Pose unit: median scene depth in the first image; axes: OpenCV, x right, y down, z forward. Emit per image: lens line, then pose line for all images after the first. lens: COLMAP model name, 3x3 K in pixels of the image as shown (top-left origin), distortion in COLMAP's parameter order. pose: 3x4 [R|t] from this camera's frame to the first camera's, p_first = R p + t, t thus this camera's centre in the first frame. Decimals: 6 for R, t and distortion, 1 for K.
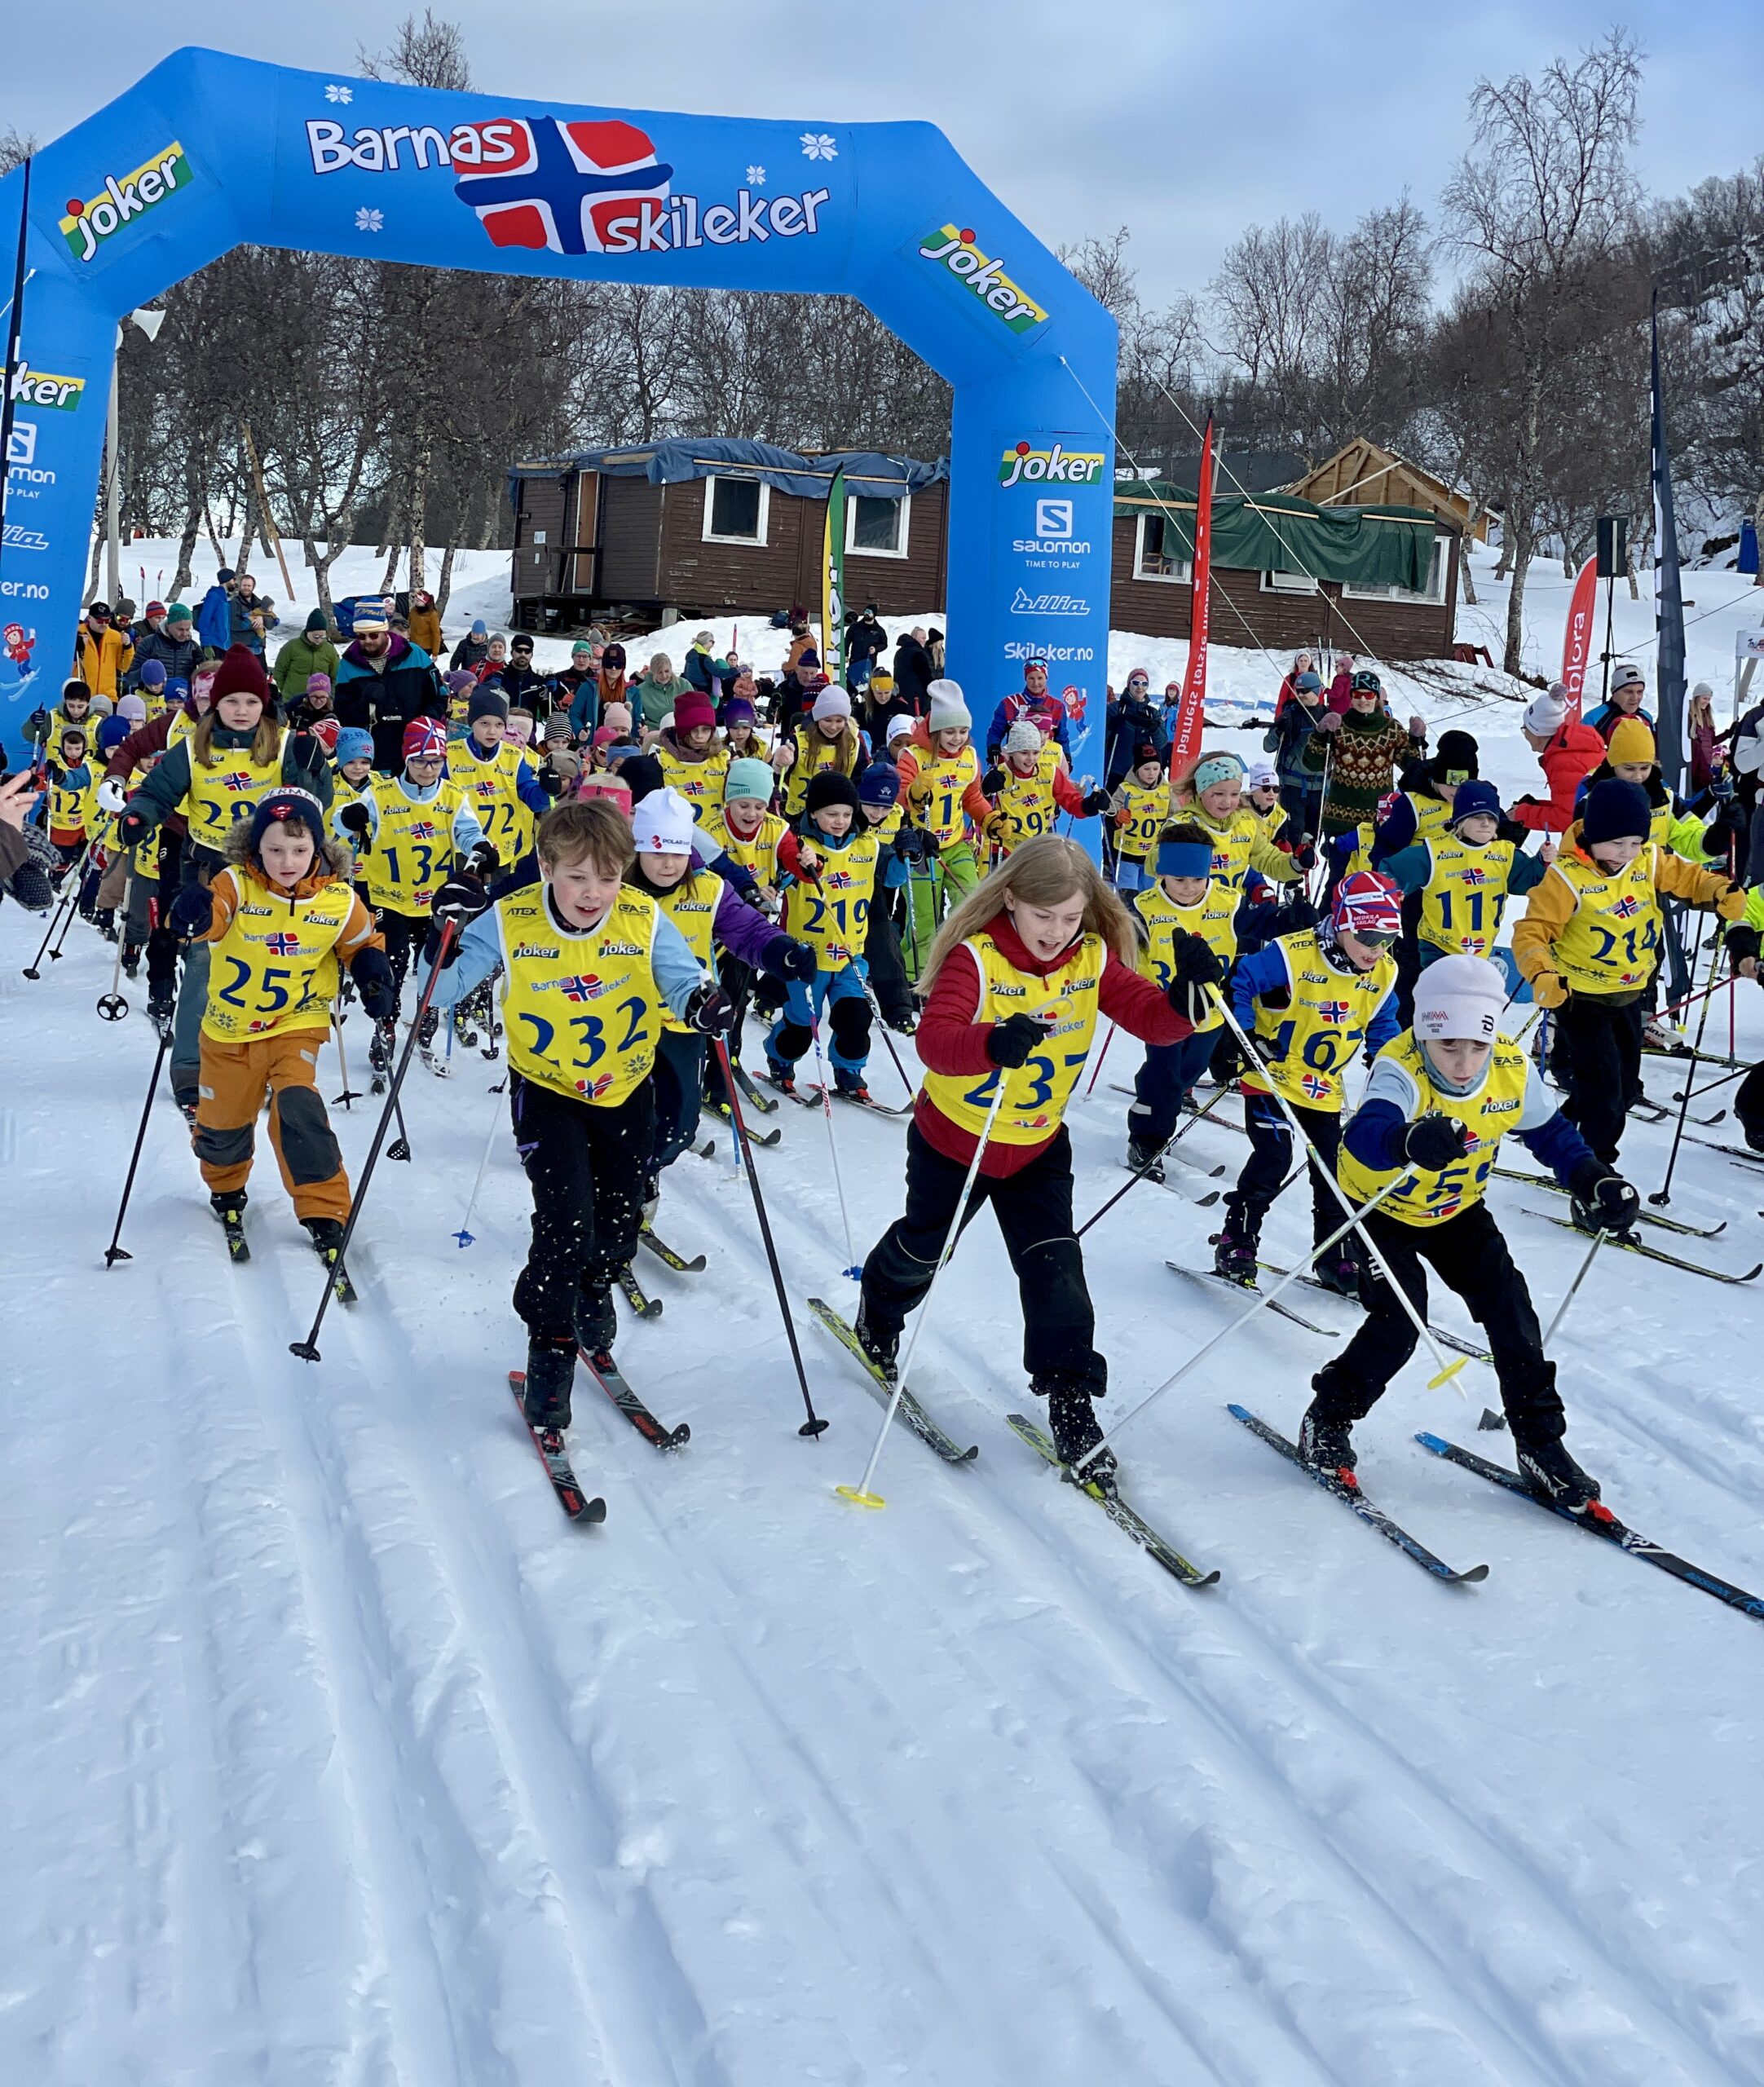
lens RADIAL K [[3586.6, 0, 888.9], [0, 3586.6, 984.2], [0, 0, 1]] dist [-0.004269, 0.259734]
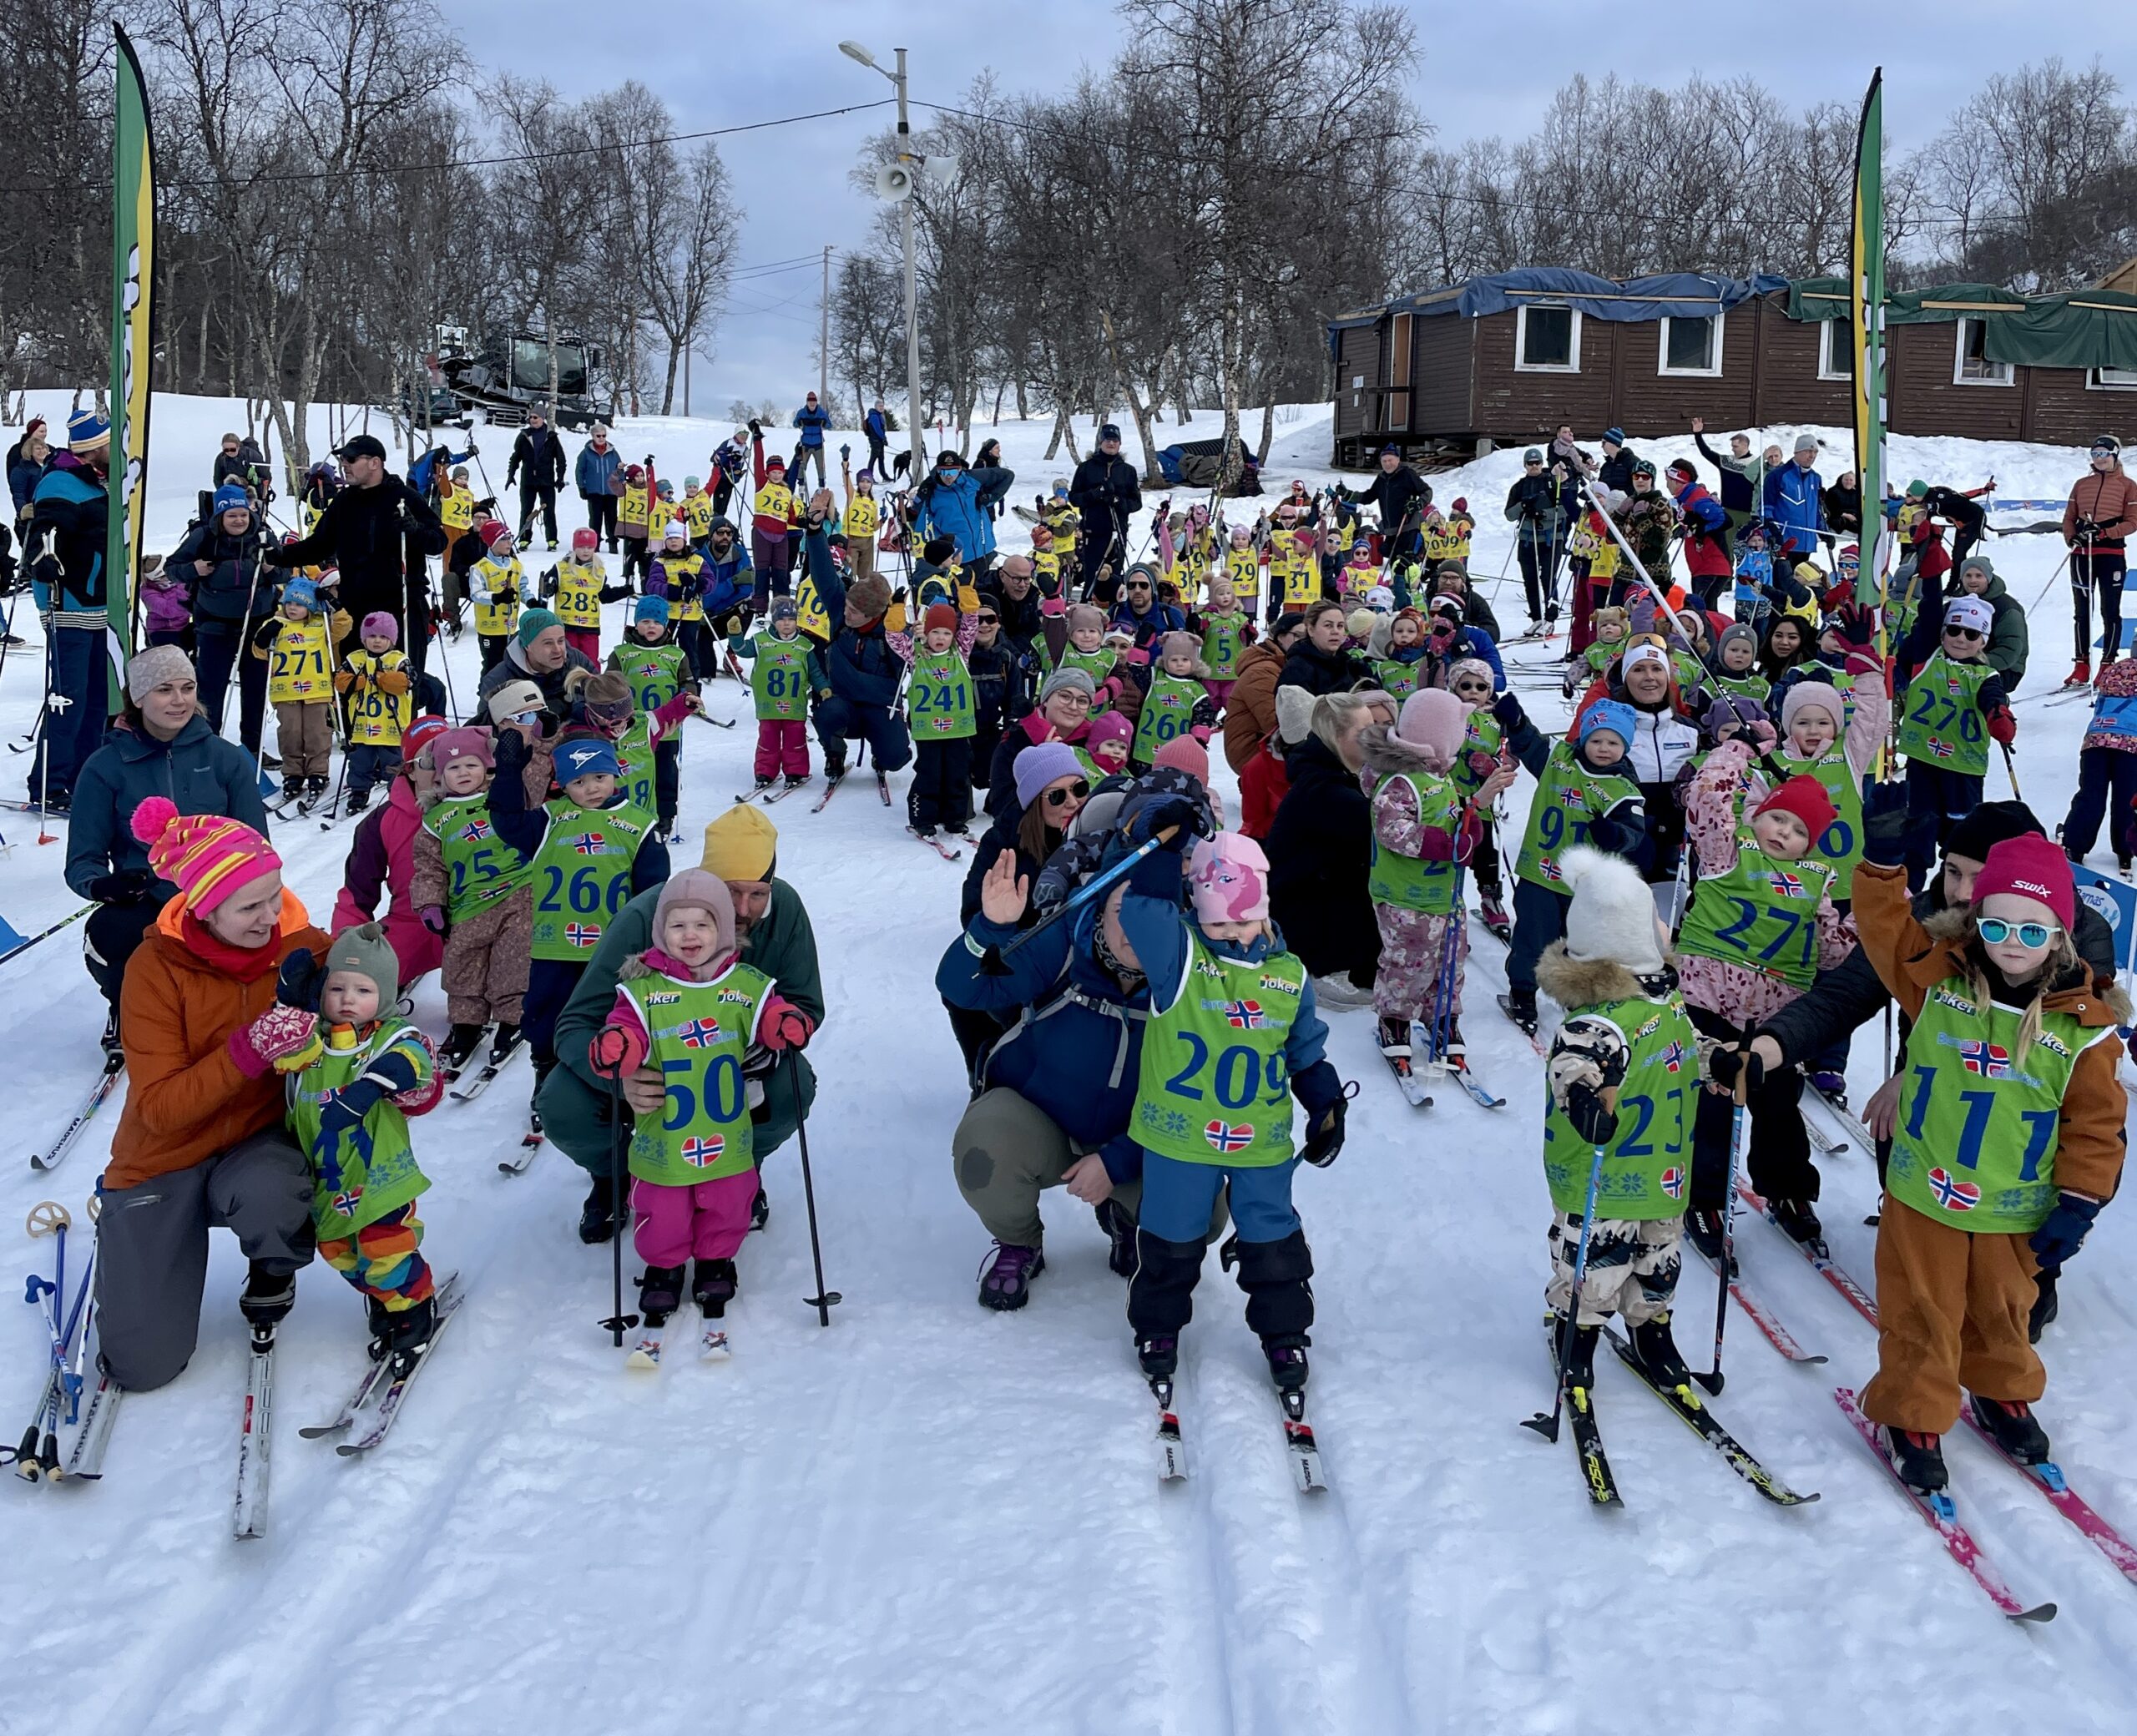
lens RADIAL K [[2198.3, 0, 1071.5], [0, 2198.3, 704.3], [0, 0, 1]] dist [0.081771, -0.136139]
pose [[0.971279, -0.023932, -0.236738, -0.062171], [0.025638, 0.999663, 0.004131, -0.076146], [0.236559, -0.010082, 0.971565, 0.793223]]
